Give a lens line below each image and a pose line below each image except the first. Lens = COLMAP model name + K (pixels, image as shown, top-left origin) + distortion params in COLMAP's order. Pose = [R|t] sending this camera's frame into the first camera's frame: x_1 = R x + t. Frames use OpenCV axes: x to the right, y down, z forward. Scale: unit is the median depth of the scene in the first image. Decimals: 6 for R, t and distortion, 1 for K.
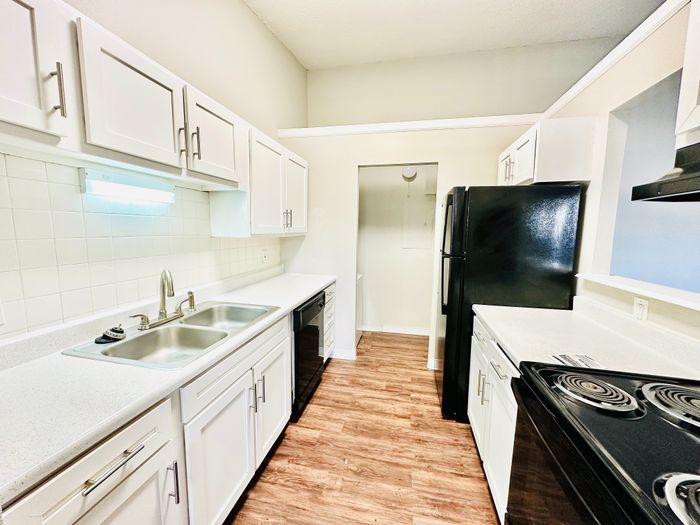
lens RADIAL K [[279.4, 0, 349.8], [0, 279.4, 262.9], [0, 0, 1]] dist [-0.000715, 0.000222]
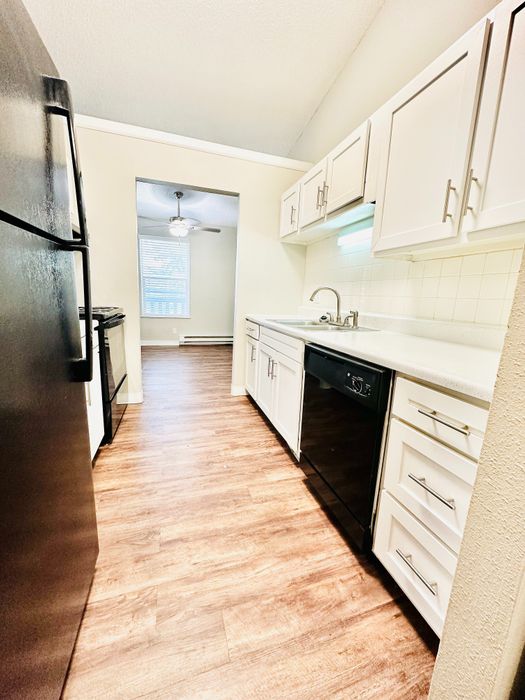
lens RADIAL K [[279.4, 0, 262.6], [0, 279.4, 347.4], [0, 0, 1]] dist [-0.000715, 0.000222]
pose [[-0.865008, 0.044357, -0.499793, 0.352755], [-0.111109, 0.954423, 0.277006, -0.033915], [0.489301, 0.295144, -0.820655, 1.694092]]
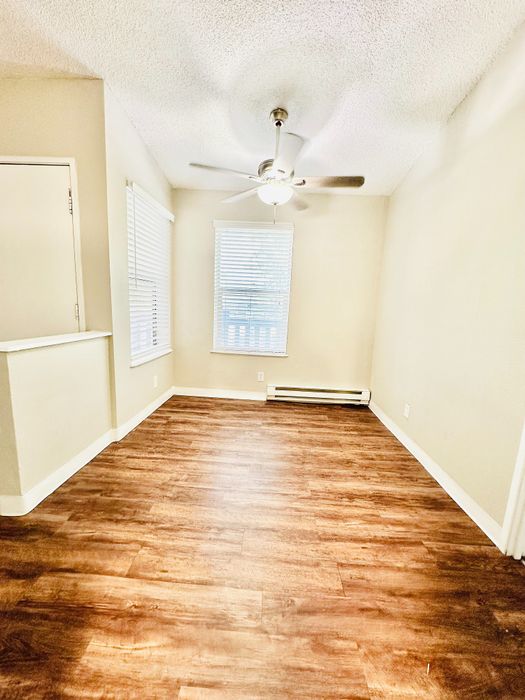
lens RADIAL K [[279.4, 0, 261.5], [0, 279.4, 349.8], [0, 0, 1]] dist [-0.000715, 0.000222]
pose [[-0.984279, -0.031114, -0.173860, -0.036407], [-0.077434, 0.960733, 0.266450, 0.084938], [0.158743, 0.275724, -0.948039, 0.343320]]
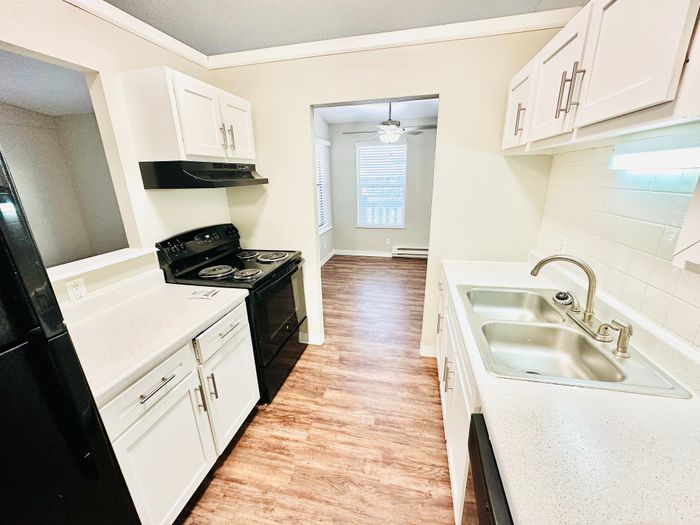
lens RADIAL K [[279.4, 0, 350.0], [0, 279.4, 261.5], [0, 0, 1]] dist [-0.000715, 0.000222]
pose [[-0.999910, 0.008481, 0.010383, 0.006254], [0.011963, 0.914023, 0.405486, -0.243882], [-0.006051, 0.405574, -0.914042, 1.374427]]
